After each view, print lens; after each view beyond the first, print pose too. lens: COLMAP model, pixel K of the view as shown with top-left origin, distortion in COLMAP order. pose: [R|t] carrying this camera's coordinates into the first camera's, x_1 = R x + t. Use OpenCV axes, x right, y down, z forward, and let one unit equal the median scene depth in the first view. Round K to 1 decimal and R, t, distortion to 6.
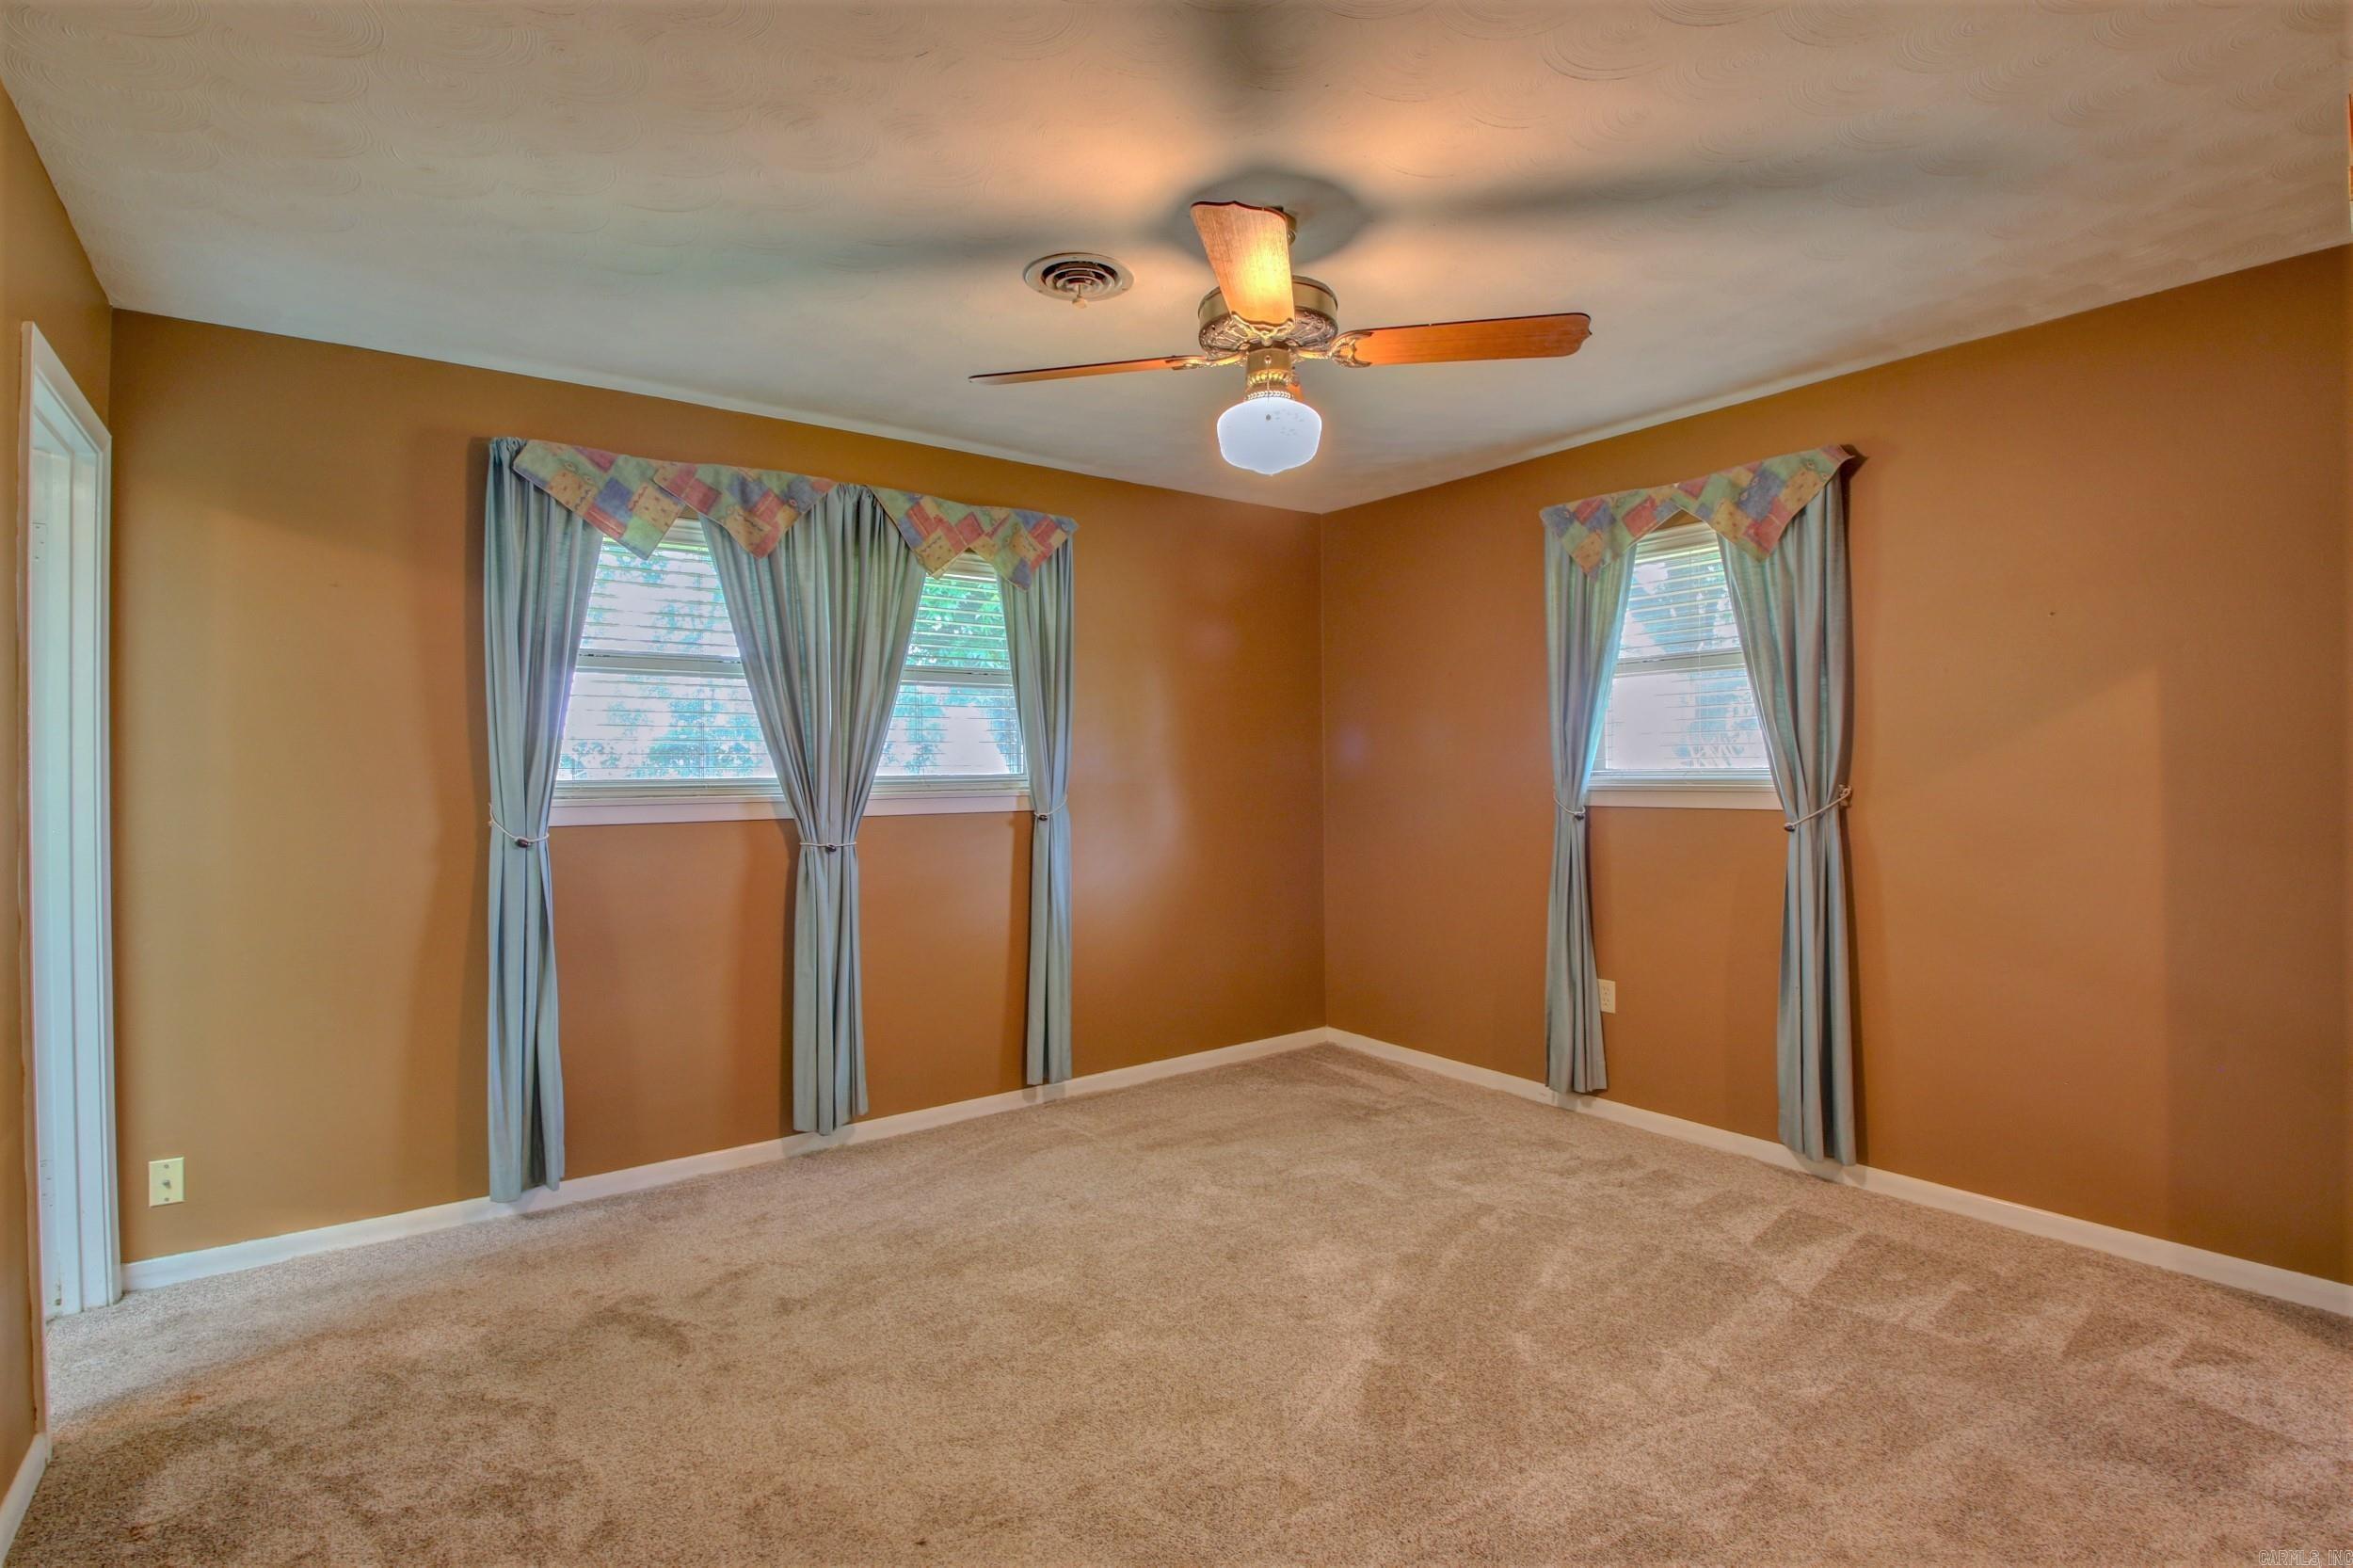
lens RADIAL K [[1084.8, 0, 1166.5], [0, 1084.8, 768.6], [0, 0, 1]] dist [0.008332, -0.020869]
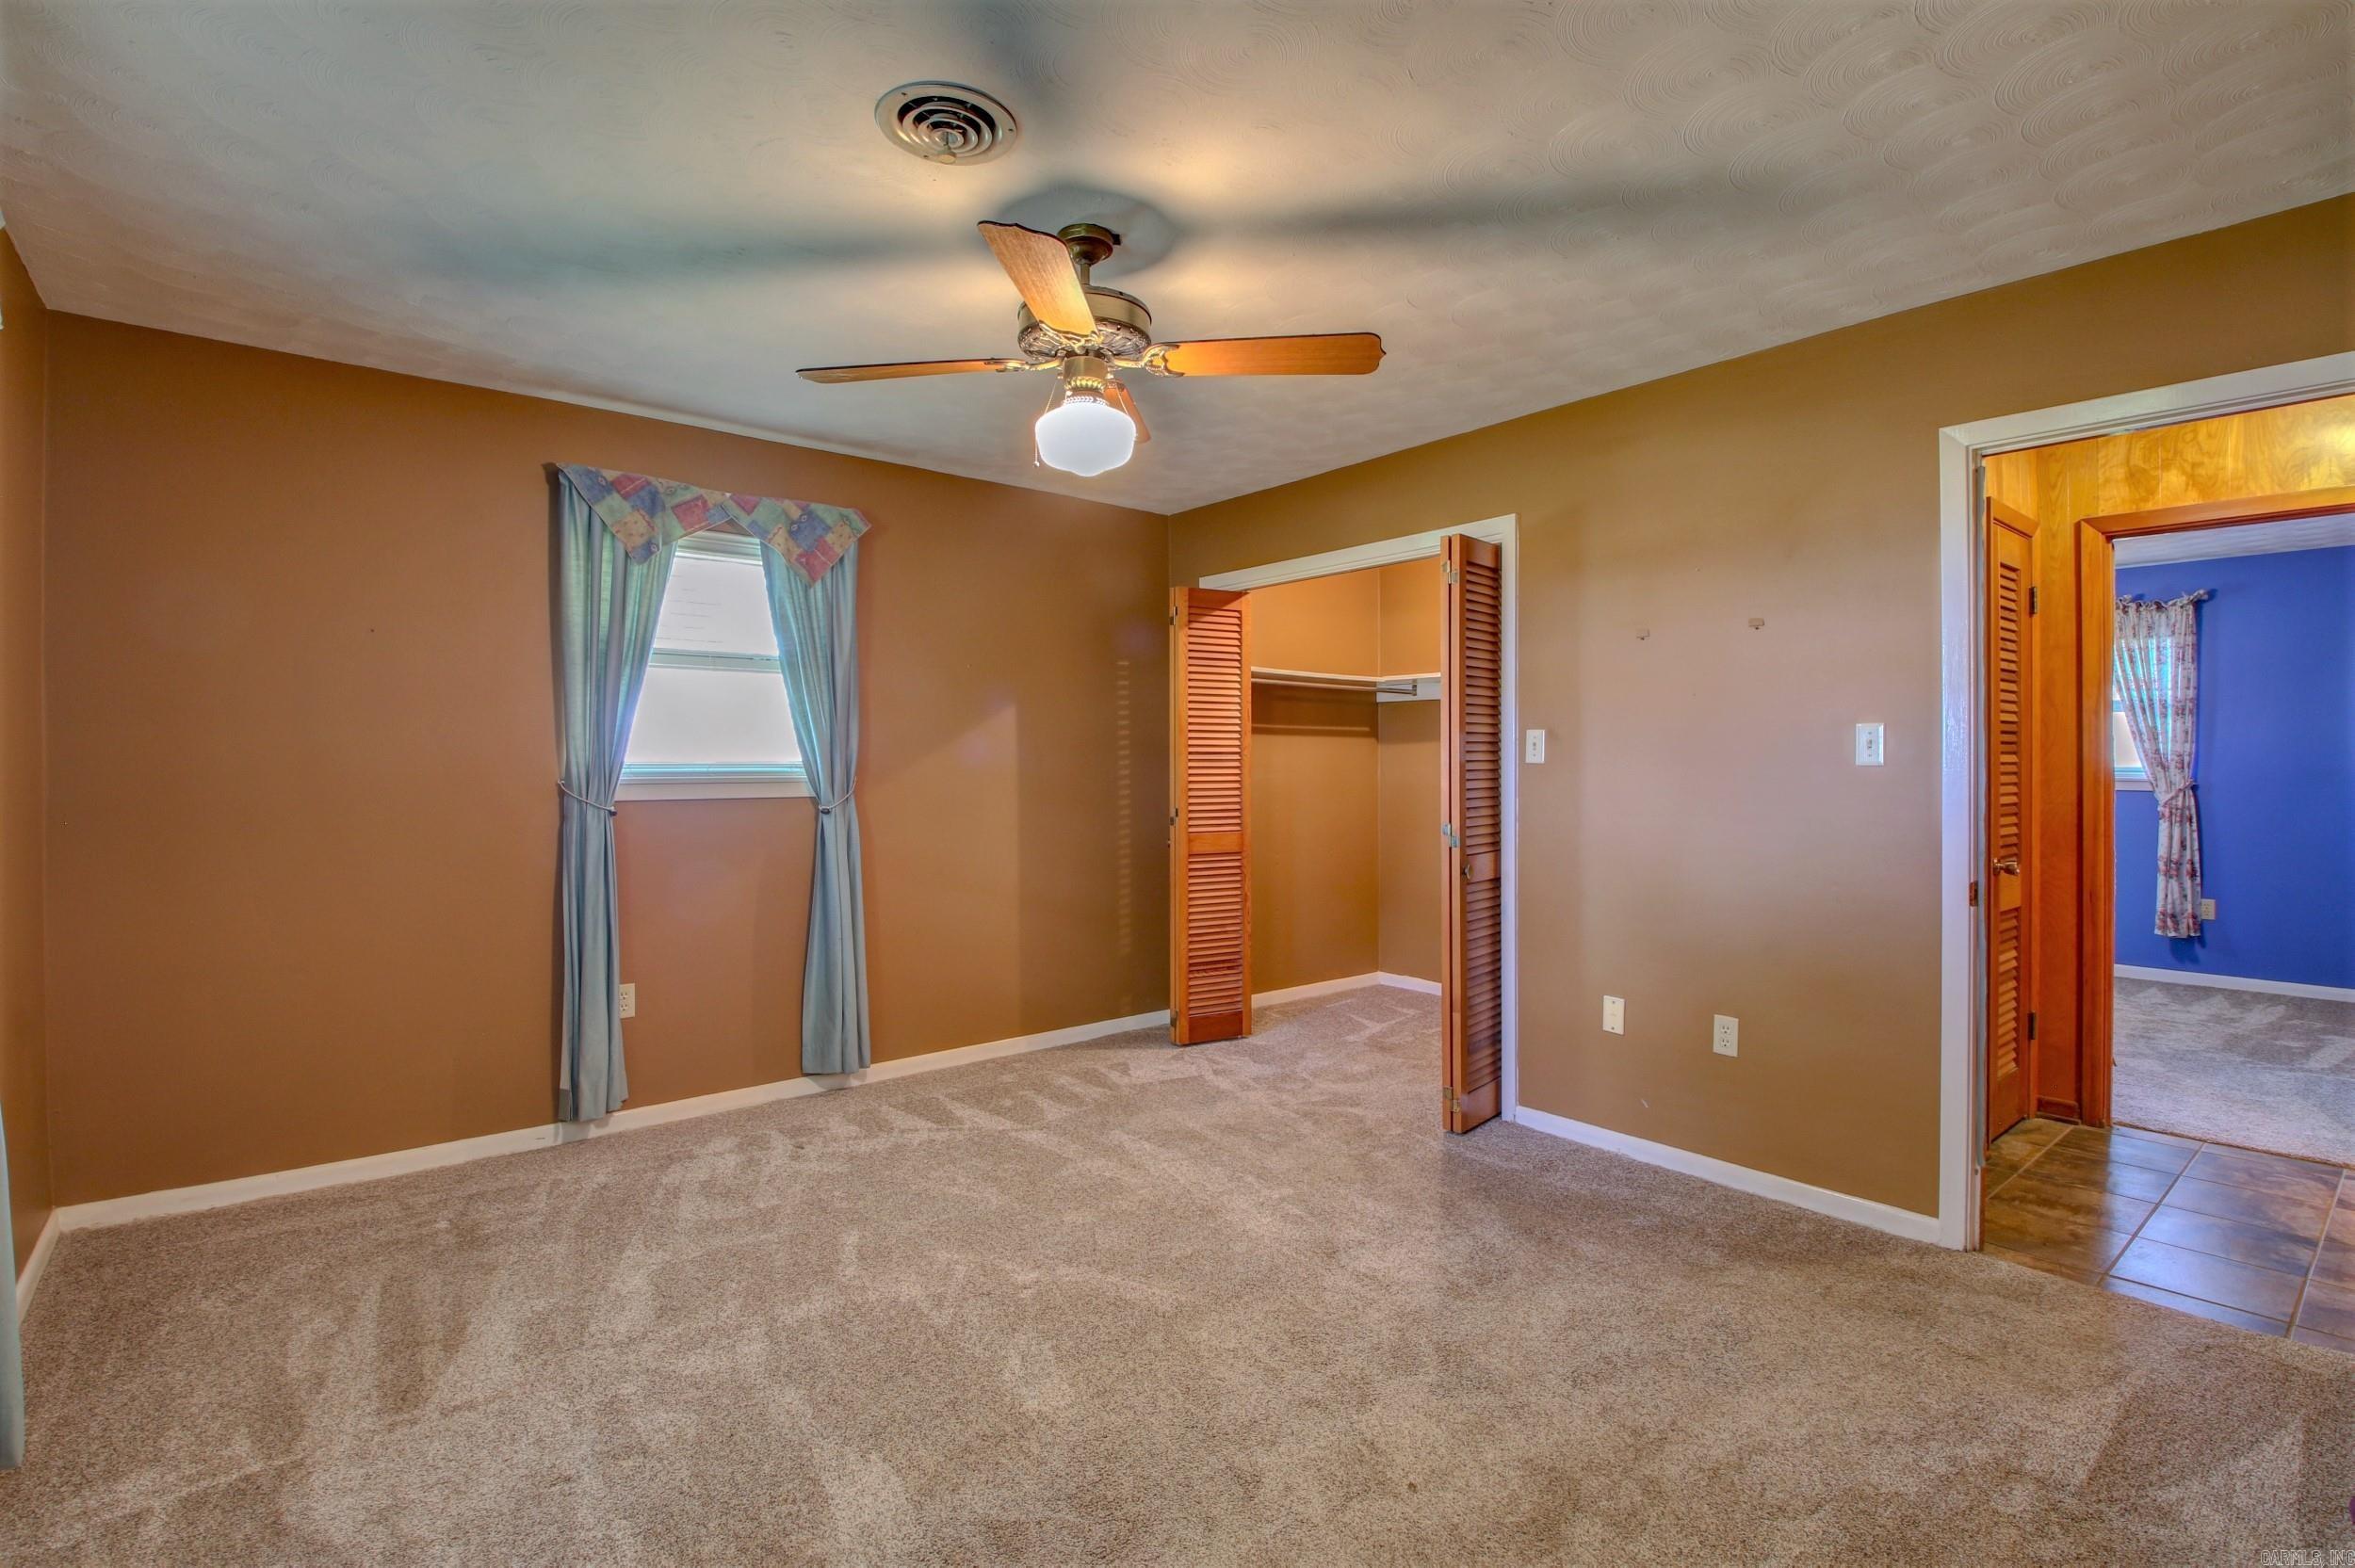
lens RADIAL K [[1085.5, 0, 1167.5], [0, 1085.5, 768.6], [0, 0, 1]] dist [0.008332, -0.020869]
pose [[-0.043391, 0.004558, 0.999048, -0.658061], [-0.002880, 0.999985, -0.004687, 0.011371], [-0.999054, -0.003080, -0.043377, 0.665290]]
